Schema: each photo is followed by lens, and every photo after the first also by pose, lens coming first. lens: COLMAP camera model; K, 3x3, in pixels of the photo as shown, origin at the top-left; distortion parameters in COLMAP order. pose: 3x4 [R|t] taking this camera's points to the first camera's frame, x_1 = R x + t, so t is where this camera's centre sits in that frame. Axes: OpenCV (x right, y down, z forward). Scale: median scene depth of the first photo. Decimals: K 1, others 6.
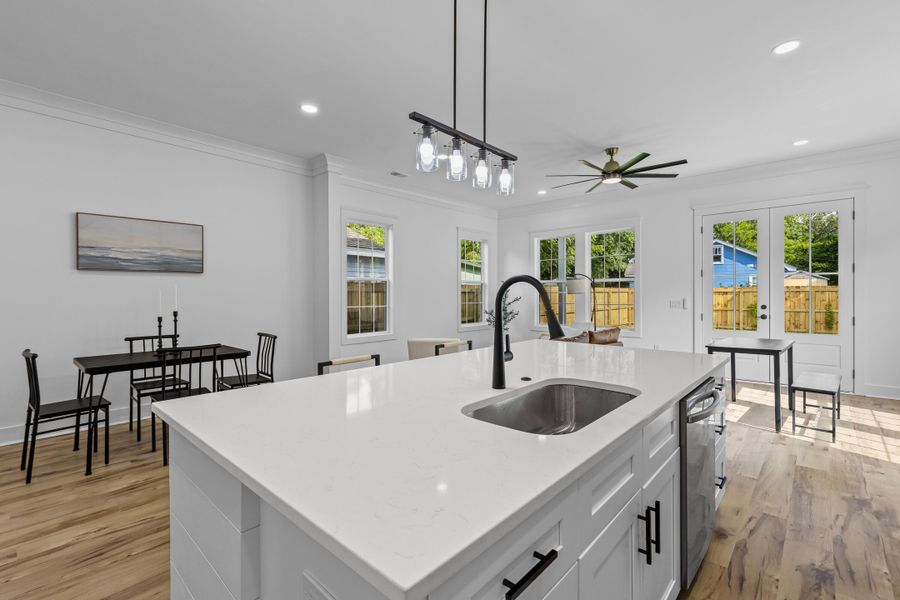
lens RADIAL K [[406.6, 0, 452.0], [0, 406.6, 296.6], [0, 0, 1]] dist [0.006835, -0.000409]
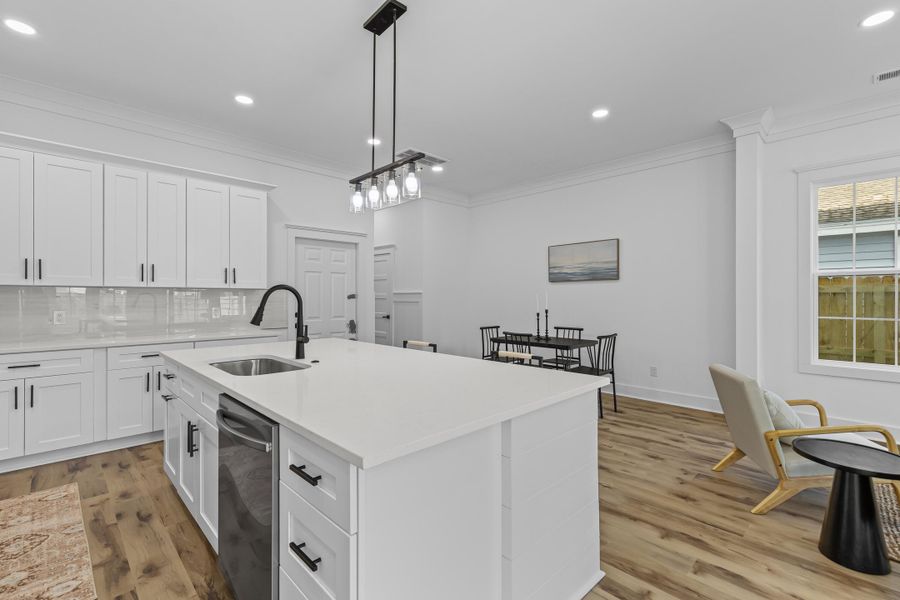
lens RADIAL K [[406.6, 0, 452.0], [0, 406.6, 296.6], [0, 0, 1]] dist [0.006835, -0.000409]
pose [[-0.064218, -0.001783, -0.997934, 0.527602], [-0.007036, 0.999974, -0.001334, -0.003082], [0.997911, 0.006936, -0.064229, 0.546471]]
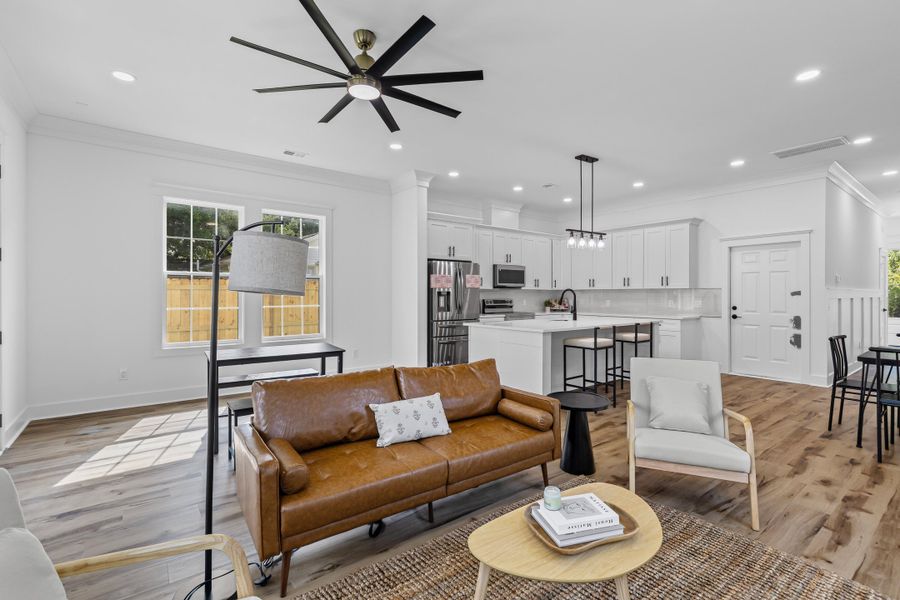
lens RADIAL K [[406.6, 0, 452.0], [0, 406.6, 296.6], [0, 0, 1]] dist [0.006835, -0.000409]
pose [[-0.983278, 0.001306, 0.182108, 0.174675], [0.003747, 0.999908, 0.013059, -0.012241], [-0.182074, 0.013523, -0.983192, 1.535514]]
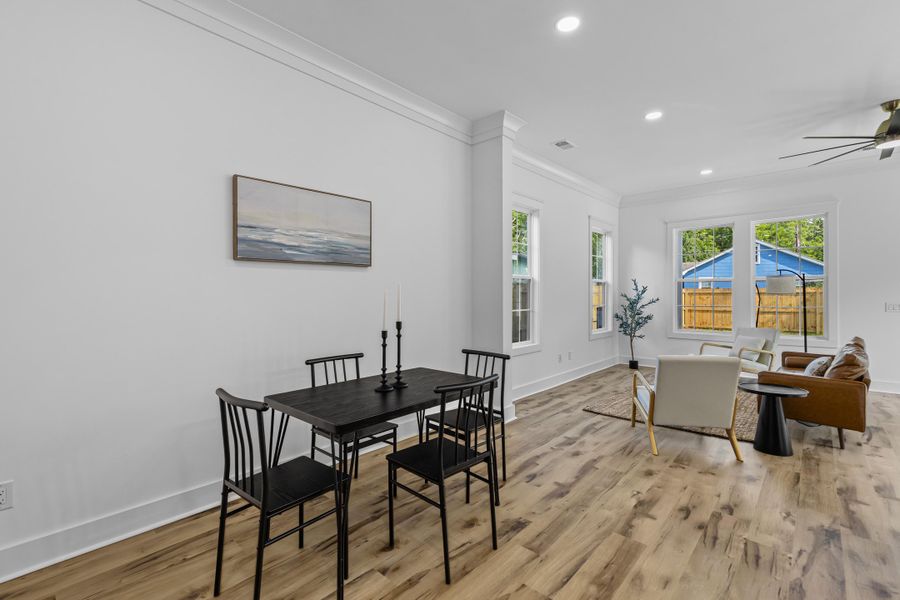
lens RADIAL K [[406.6, 0, 452.0], [0, 406.6, 296.6], [0, 0, 1]] dist [0.006835, -0.000409]
pose [[0.999986, -0.001181, 0.005205, -0.425617], [0.001196, 0.999996, -0.002749, -0.001895], [-0.005202, 0.002755, 0.999983, 0.246265]]
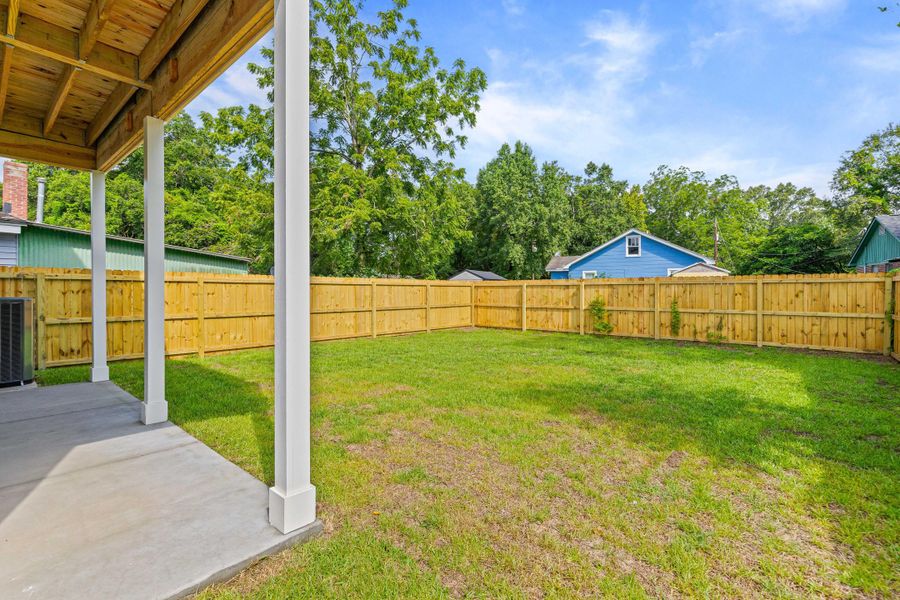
lens RADIAL K [[406.6, 0, 452.0], [0, 406.6, 296.6], [0, 0, 1]] dist [0.006835, -0.000409]
pose [[0.999697, 0.002164, 0.024533, 1.473481], [-0.002277, 0.999987, 0.004547, 0.023542], [-0.024523, -0.004602, 0.999689, 0.787589]]
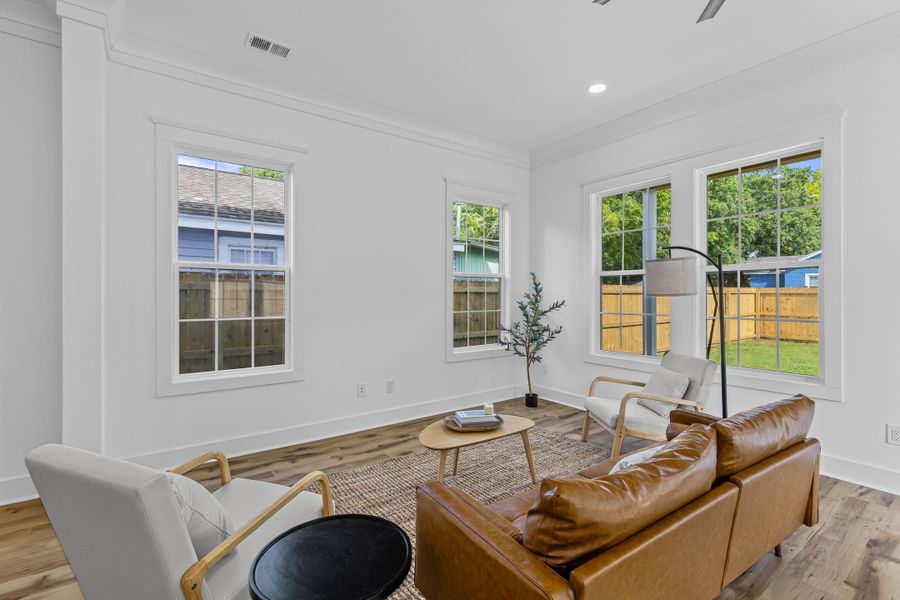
lens RADIAL K [[406.6, 0, 452.0], [0, 406.6, 296.6], [0, 0, 1]] dist [0.006835, -0.000409]
pose [[0.978069, 0.003926, -0.208244, 0.219224], [-0.004426, 0.999988, -0.001935, -0.006063], [0.208234, 0.002814, 0.978075, 0.690219]]
